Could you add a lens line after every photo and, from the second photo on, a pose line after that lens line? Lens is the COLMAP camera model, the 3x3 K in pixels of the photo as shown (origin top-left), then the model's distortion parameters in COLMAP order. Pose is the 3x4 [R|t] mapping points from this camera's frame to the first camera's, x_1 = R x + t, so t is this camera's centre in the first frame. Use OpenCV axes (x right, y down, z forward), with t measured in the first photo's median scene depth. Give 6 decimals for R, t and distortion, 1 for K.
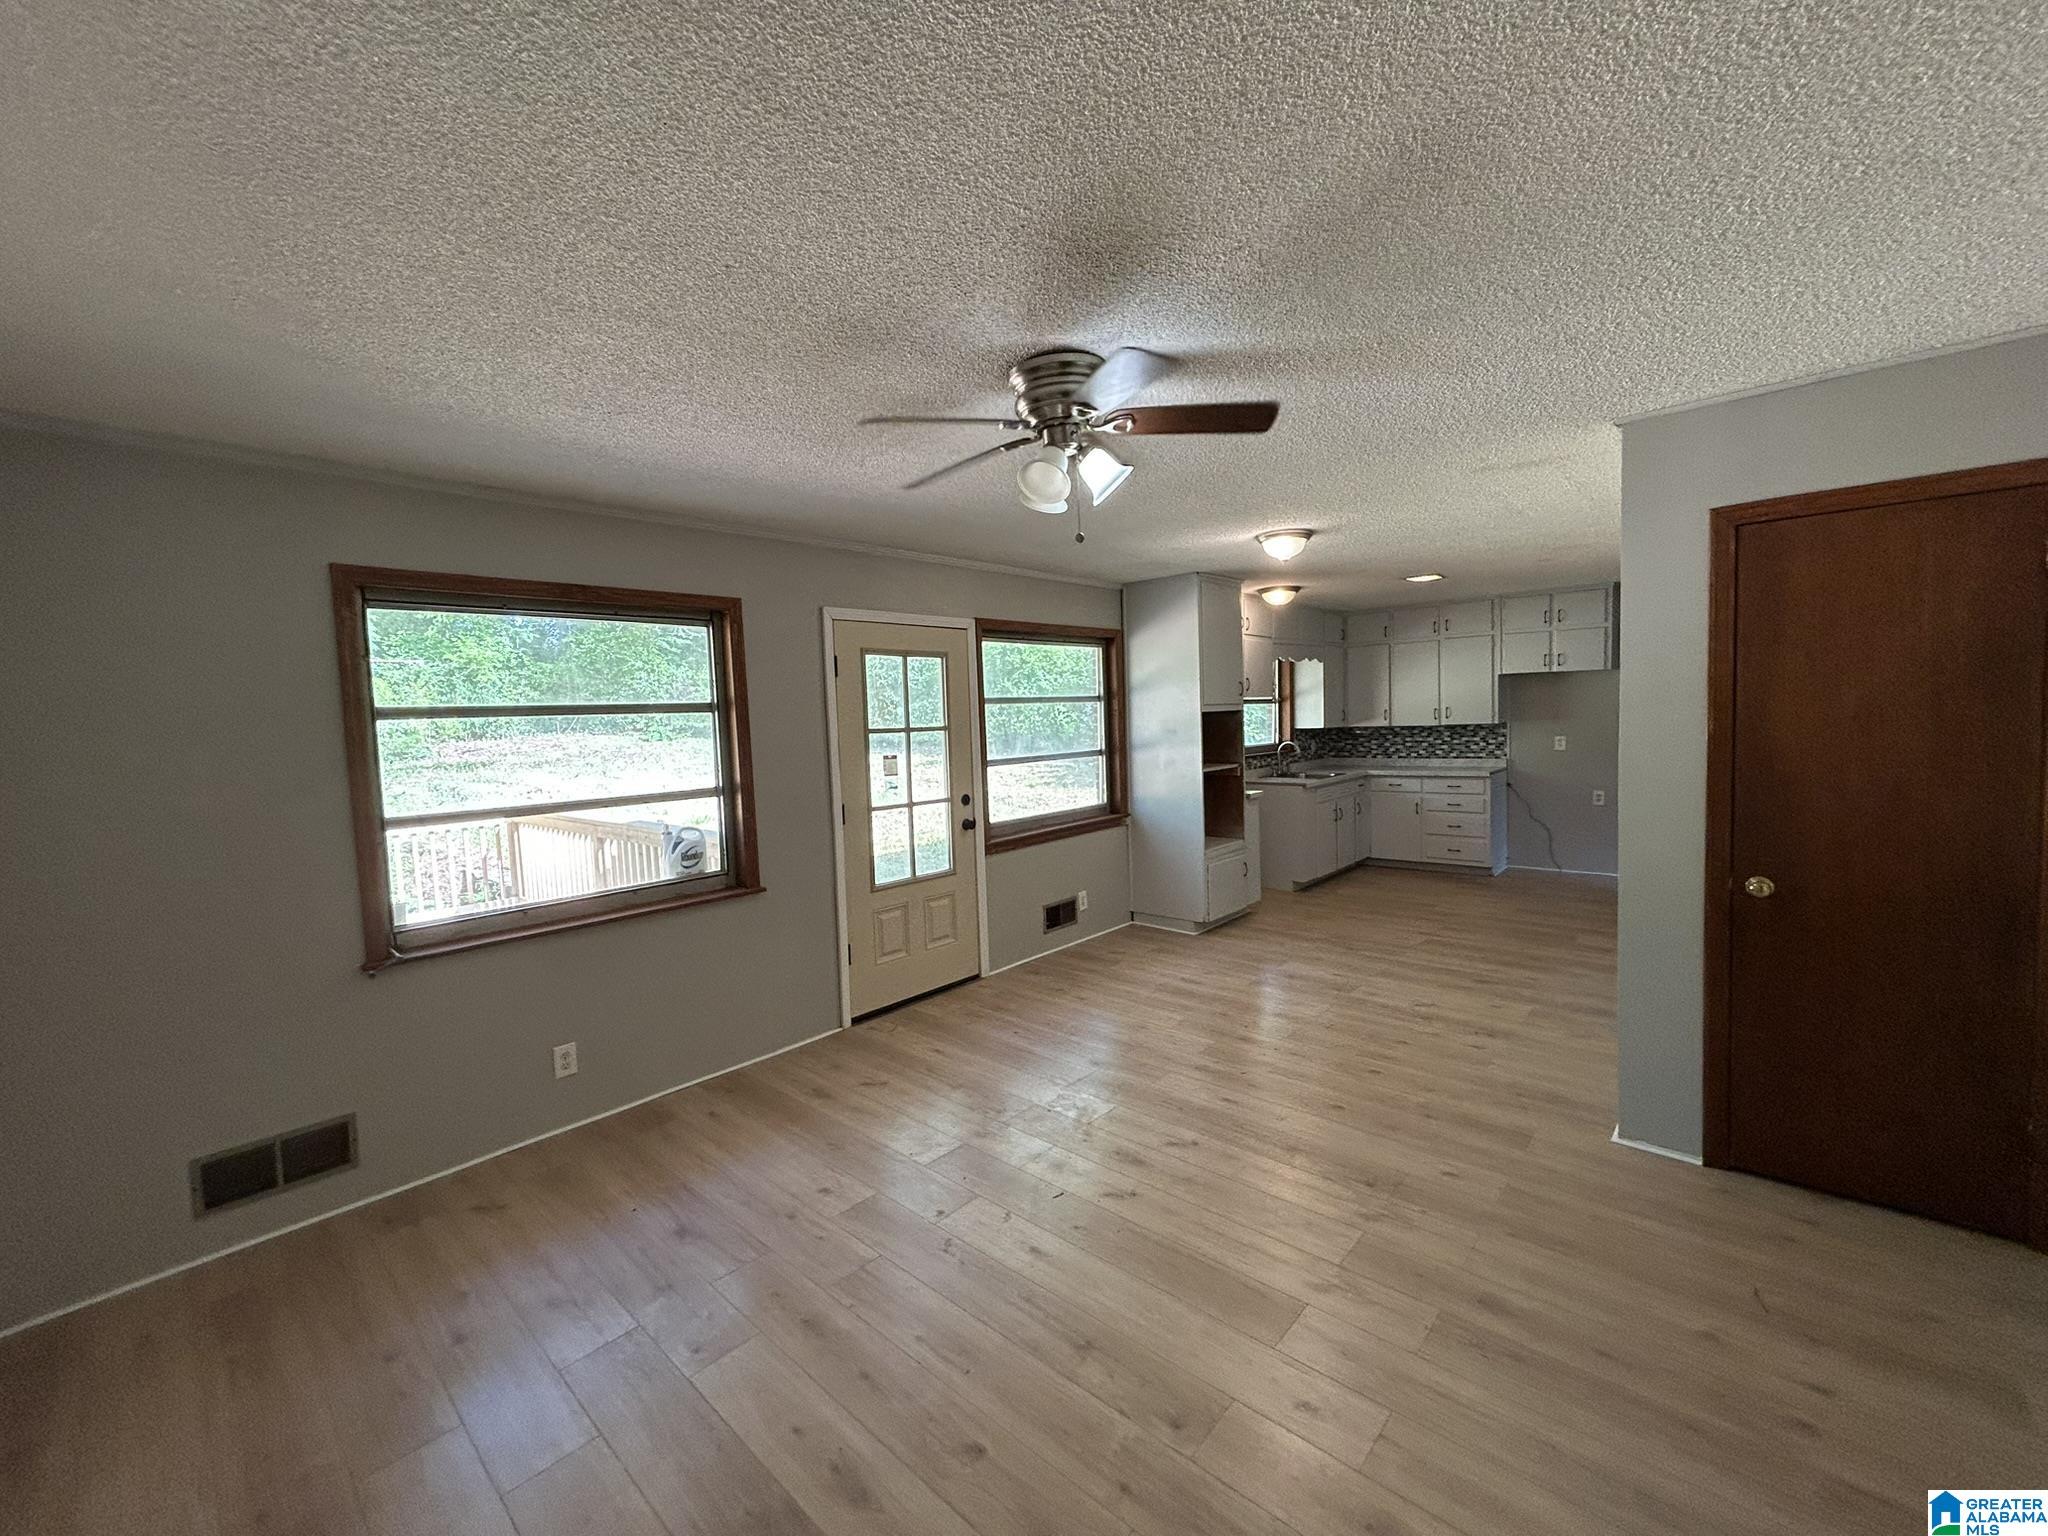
lens RADIAL K [[826.2, 0, 1025.5], [0, 826.2, 768.0], [0, 0, 1]] dist [-0.001139, 0.000337]
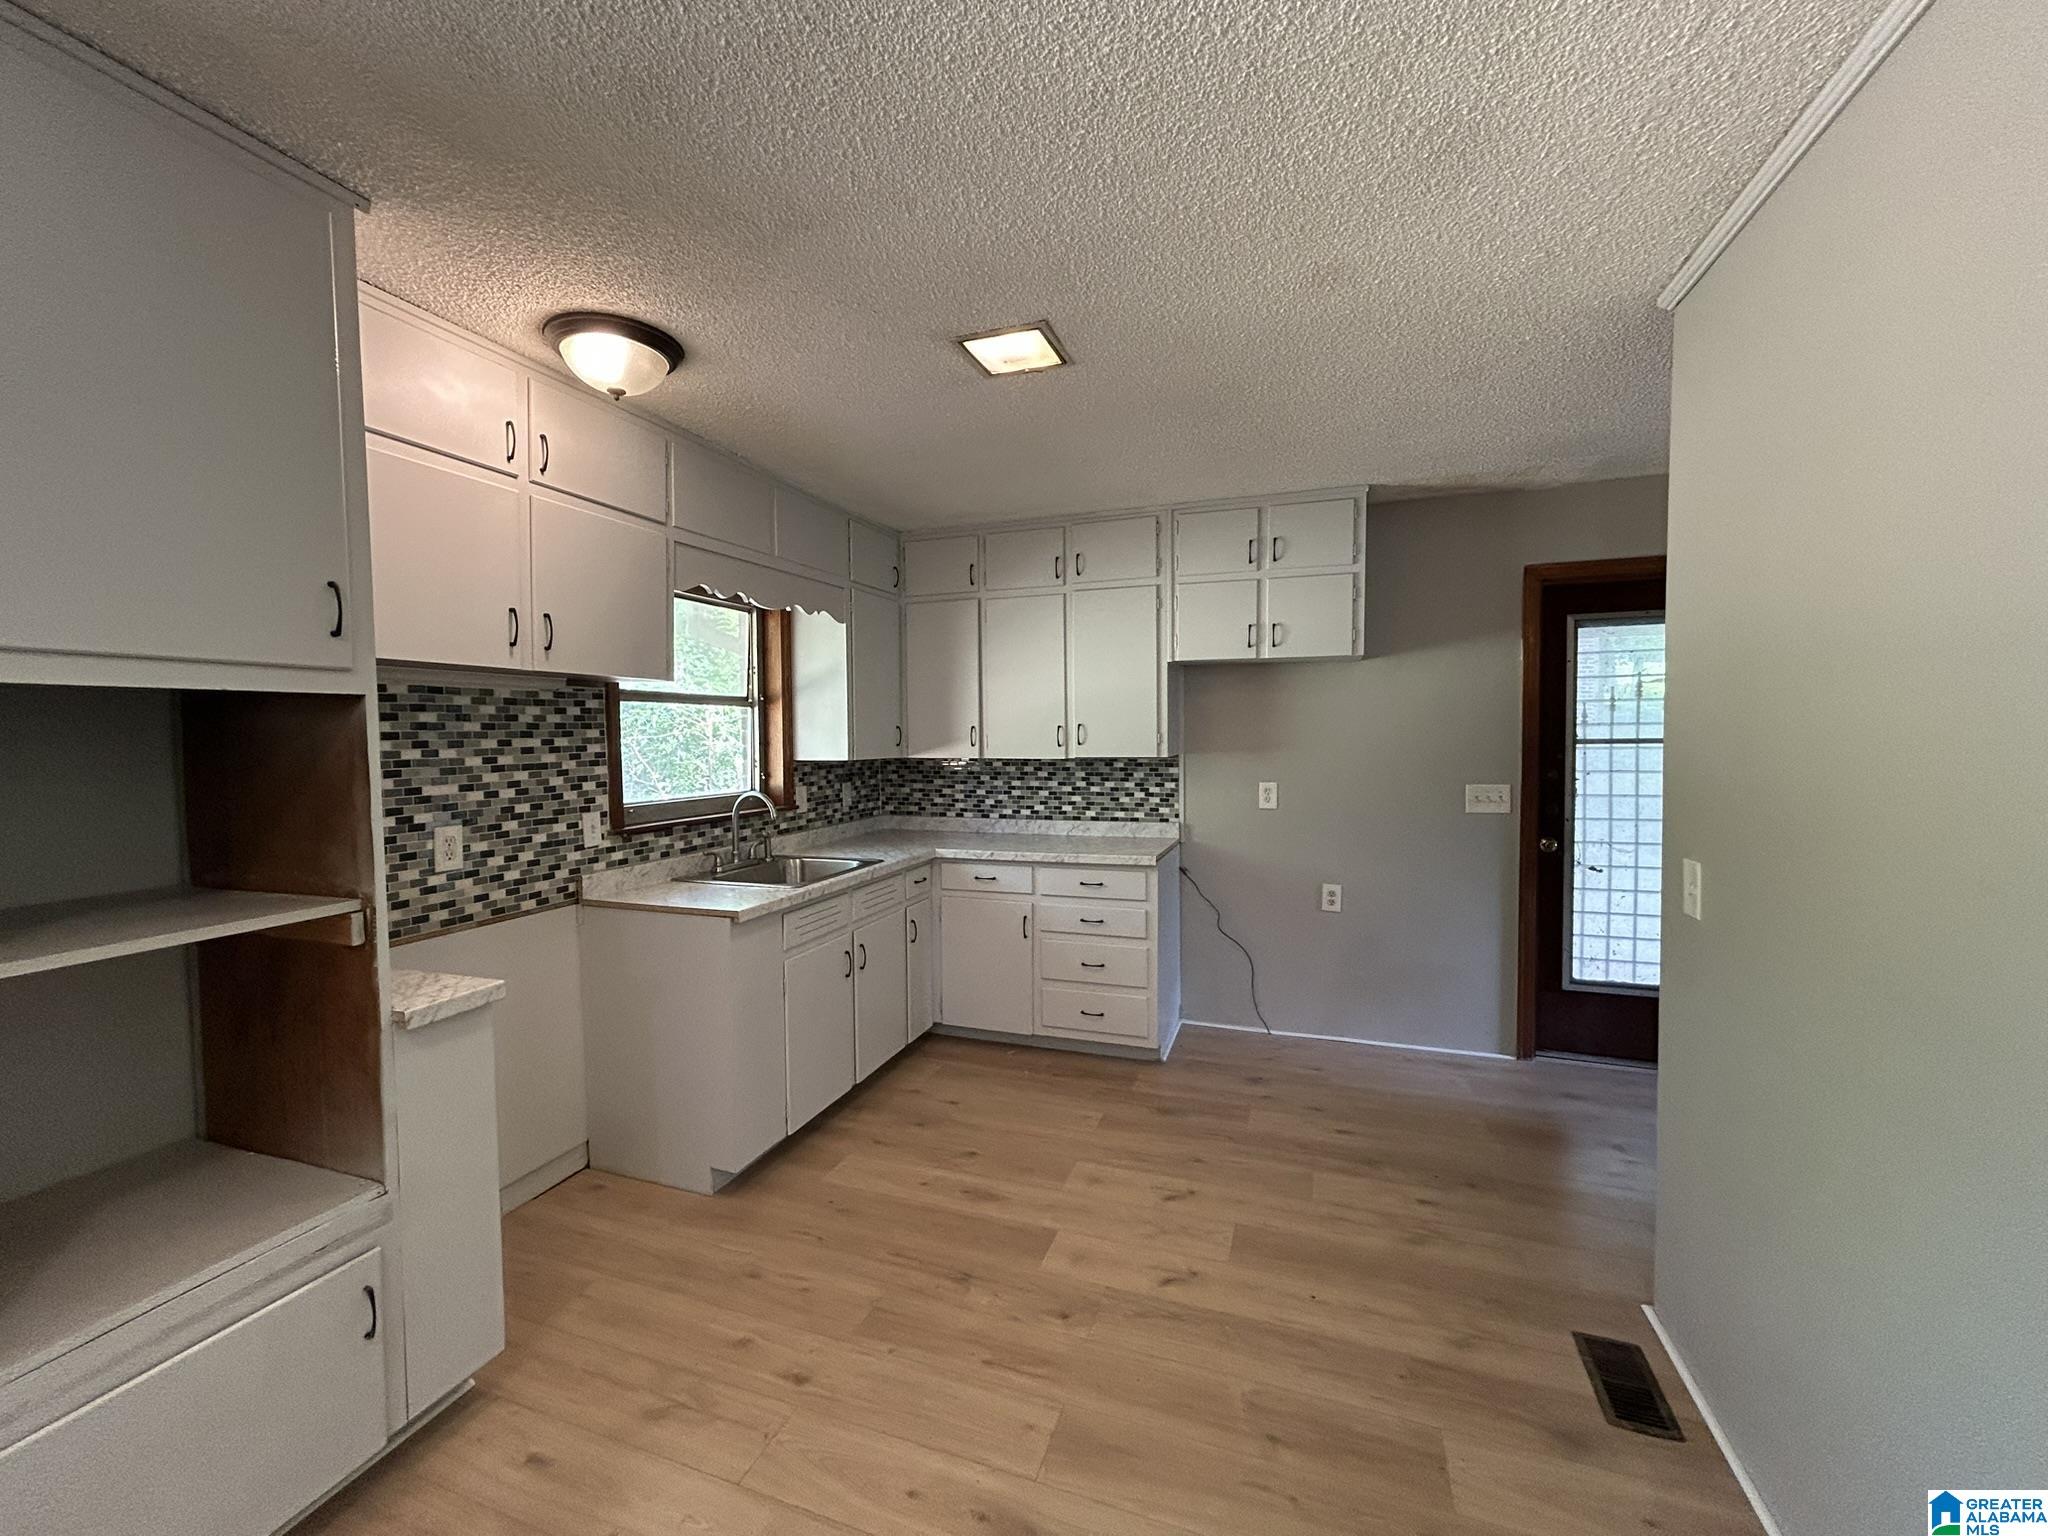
lens RADIAL K [[826.2, 0, 1025.5], [0, 826.2, 768.0], [0, 0, 1]] dist [-0.001139, 0.000337]
pose [[0.921792, 0.010747, 0.387535, 0.303576], [0.001596, 0.999502, -0.031513, -0.032393], [-0.387681, 0.029667, 0.921316, 0.585042]]
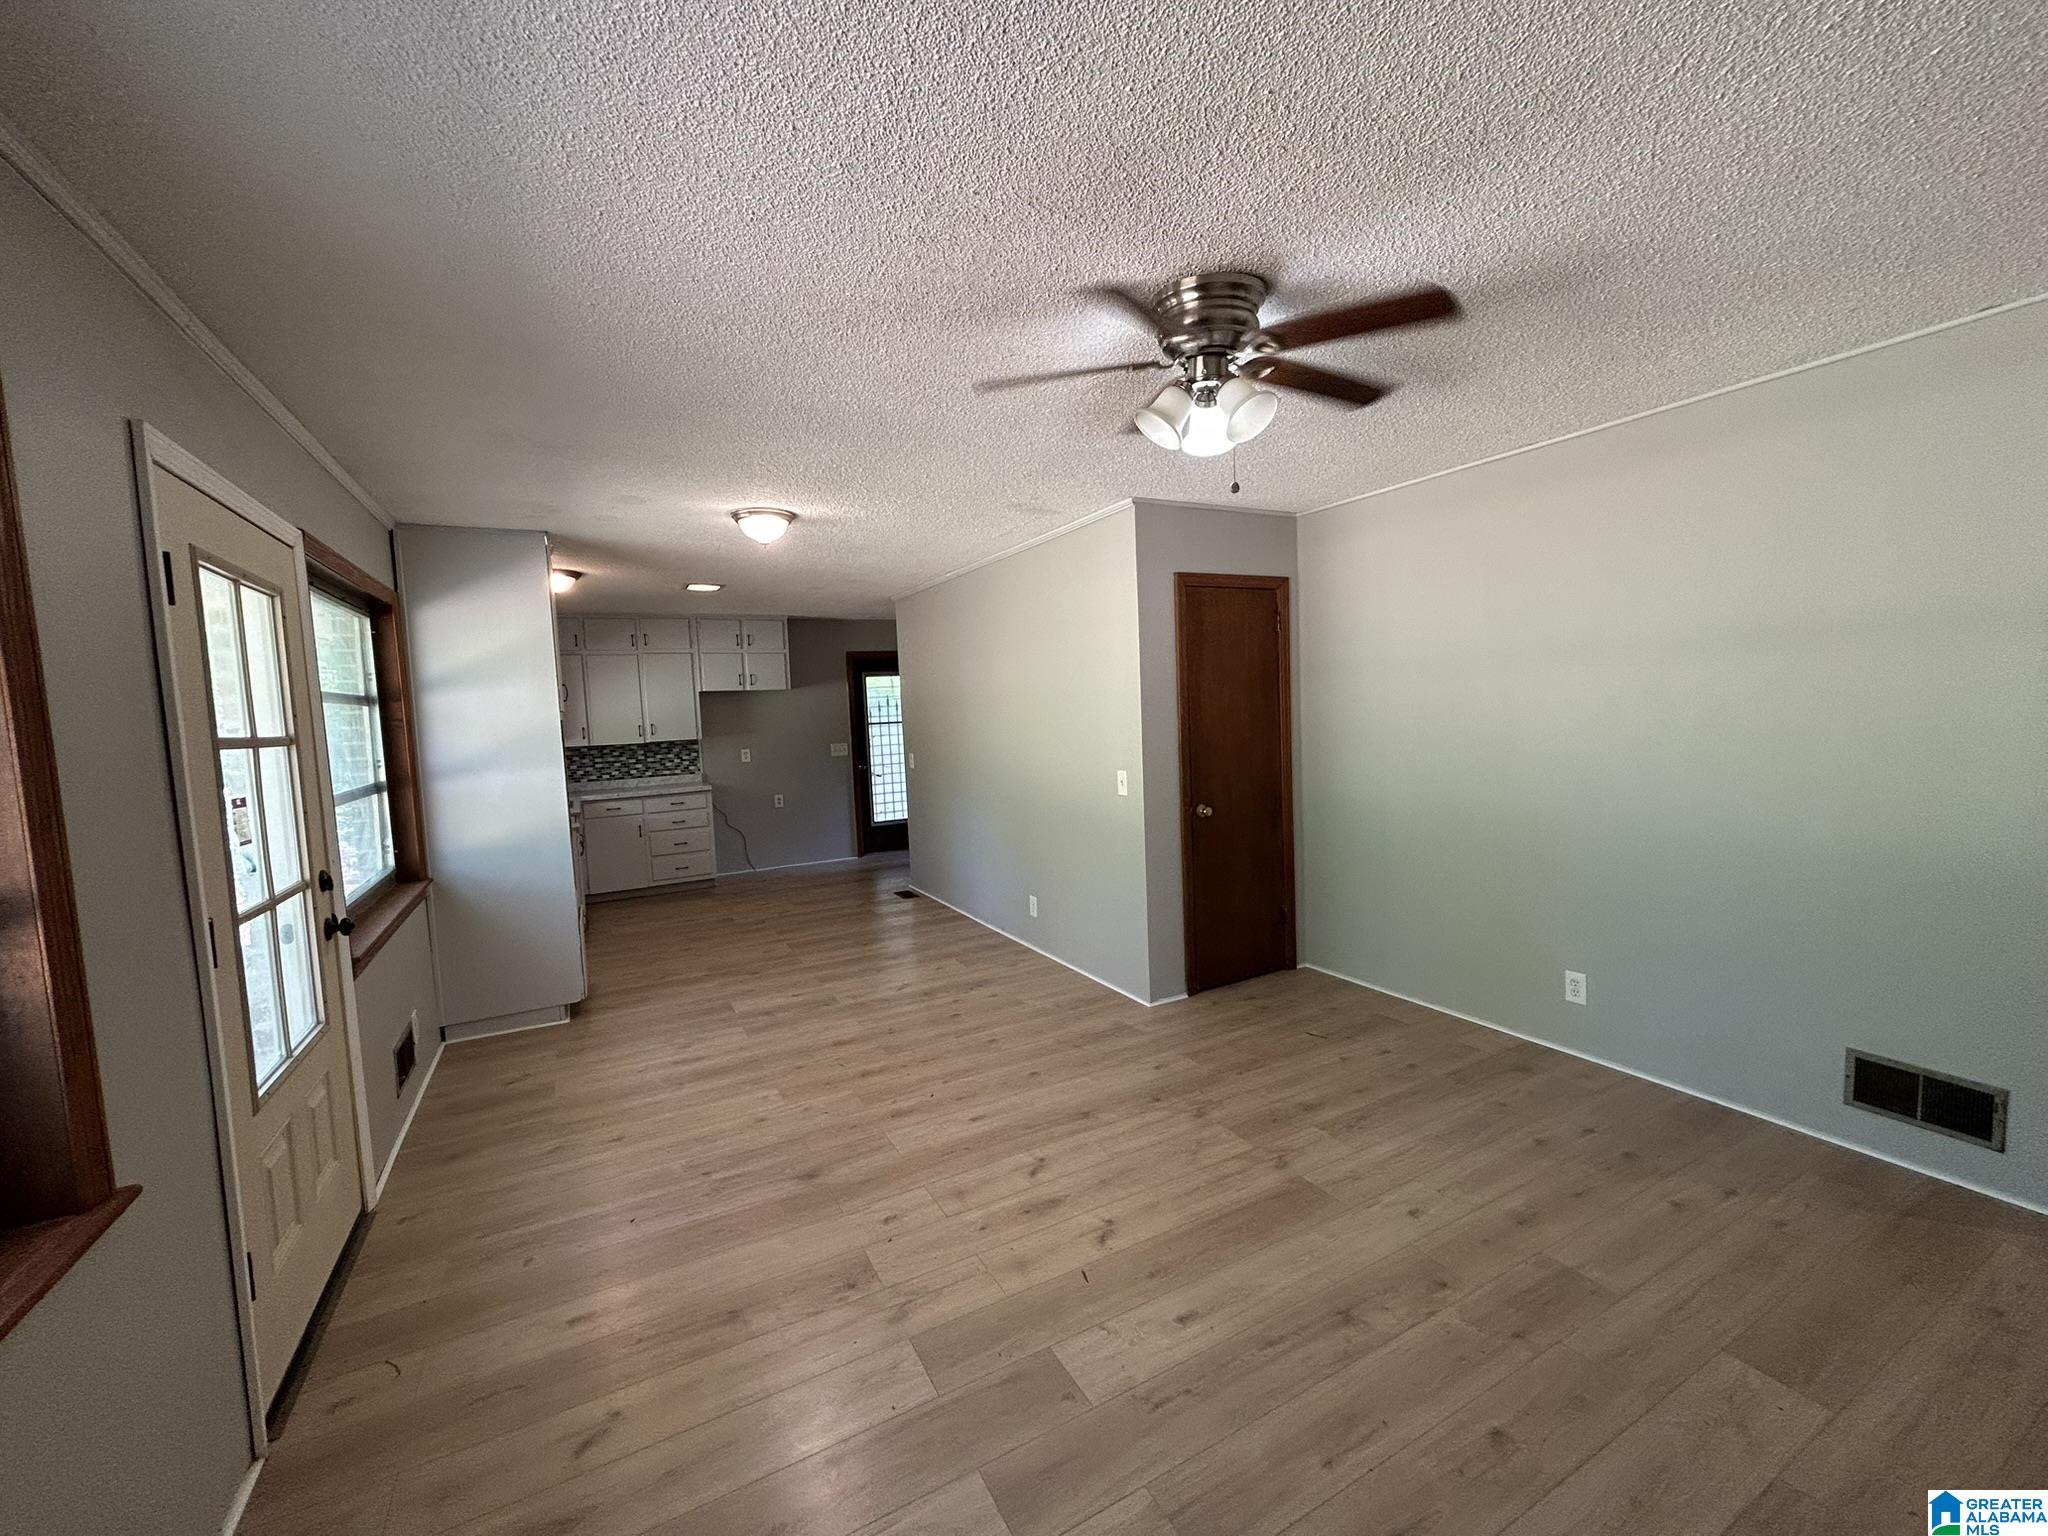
lens RADIAL K [[826.2, 0, 1025.5], [0, 826.2, 768.0], [0, 0, 1]] dist [-0.001139, 0.000337]
pose [[0.336223, -0.049864, 0.940461, -0.278275], [0.091541, 0.995599, 0.020060, -0.001443], [-0.937323, 0.079346, 0.339308, 0.284978]]
